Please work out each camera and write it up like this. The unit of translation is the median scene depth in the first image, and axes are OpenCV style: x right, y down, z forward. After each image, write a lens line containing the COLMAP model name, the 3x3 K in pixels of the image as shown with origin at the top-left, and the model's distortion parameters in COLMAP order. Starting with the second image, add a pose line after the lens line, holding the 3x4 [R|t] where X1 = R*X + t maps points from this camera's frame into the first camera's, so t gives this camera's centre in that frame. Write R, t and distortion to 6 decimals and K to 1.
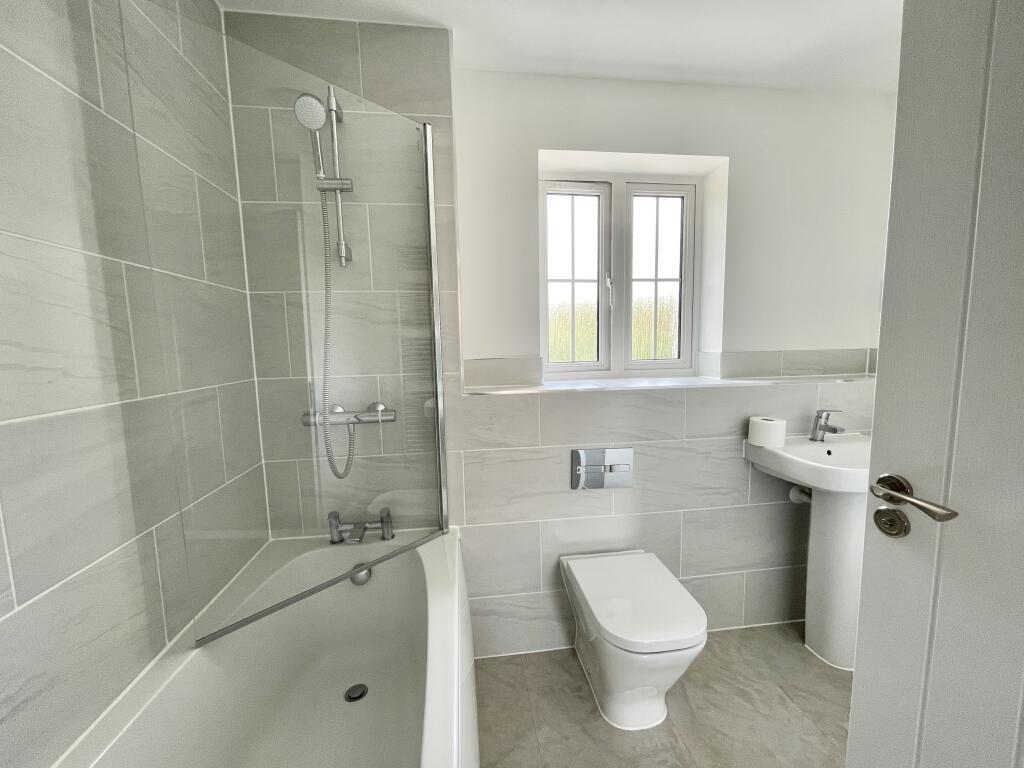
lens RADIAL K [[410.7, 0, 512.1], [0, 410.7, 389.7], [0, 0, 1]] dist [-0.002168, 0.000168]
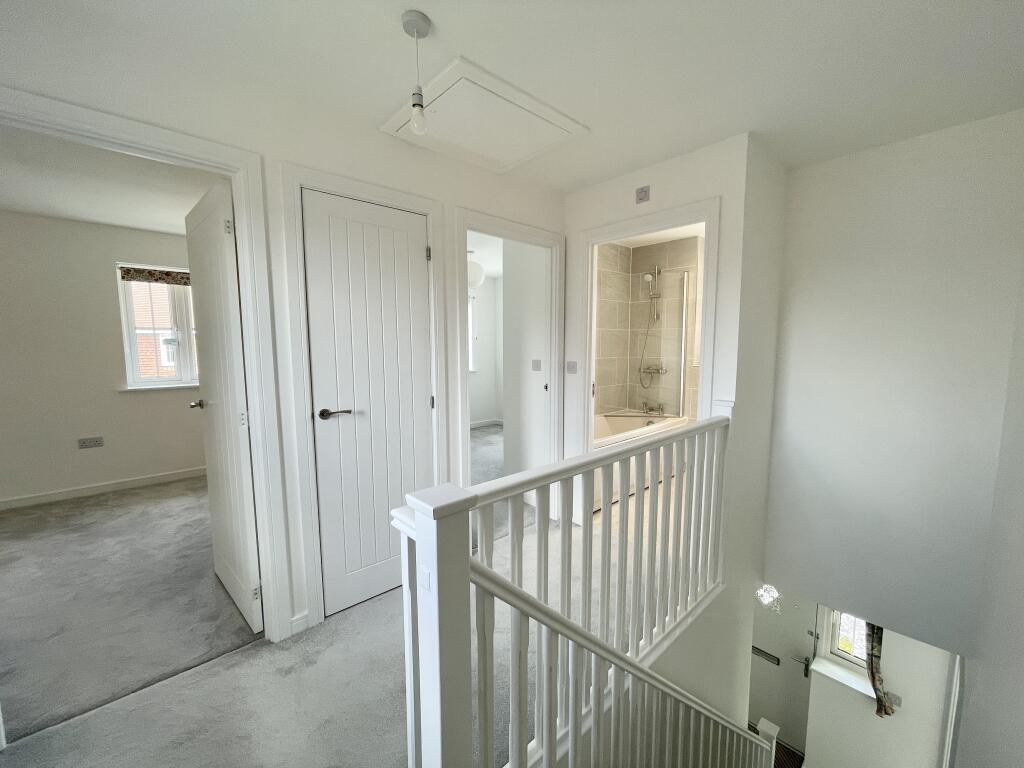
lens RADIAL K [[415.2, 0, 513.0], [0, 415.2, 386.7], [0, 0, 1]] dist [0.000671, 0.000779]
pose [[0.583313, 0.102018, -0.805815, 1.299963], [-0.099762, 0.993568, 0.053572, 0.107235], [0.806097, 0.049141, 0.589739, -1.425229]]
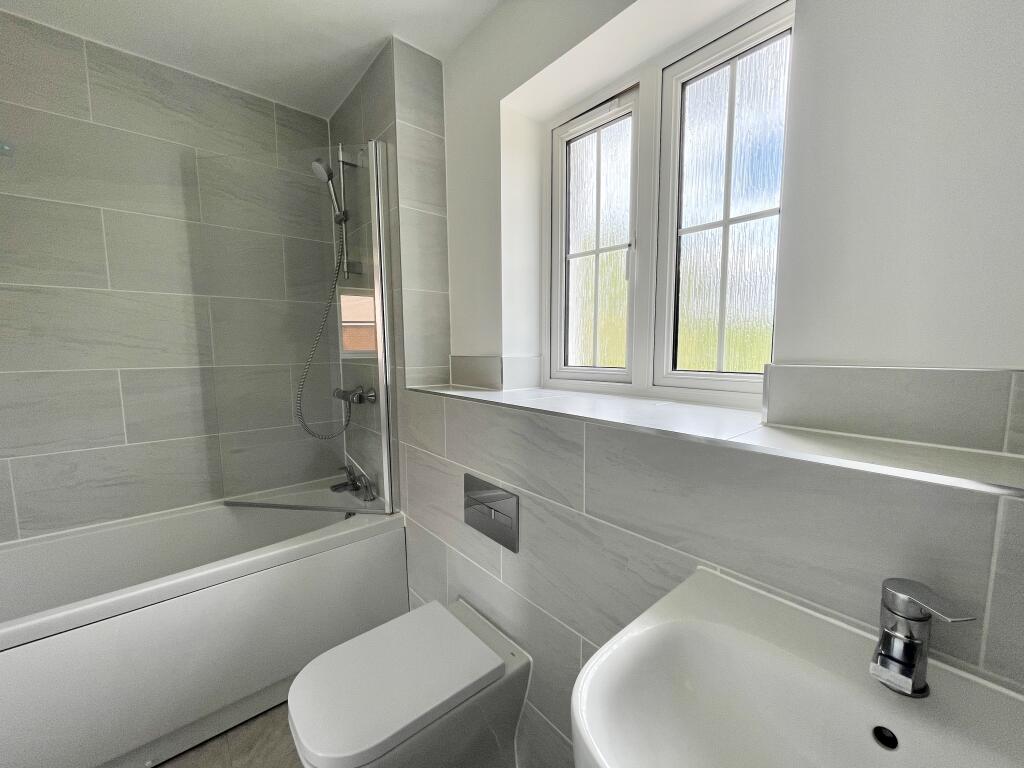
lens RADIAL K [[415.2, 0, 513.0], [0, 415.2, 386.7], [0, 0, 1]] dist [0.000671, 0.000779]
pose [[0.545008, 0.101190, -0.832302, 0.850733], [-0.100699, 0.993405, 0.054837, -0.074097], [0.832362, 0.053925, 0.551603, 0.619936]]
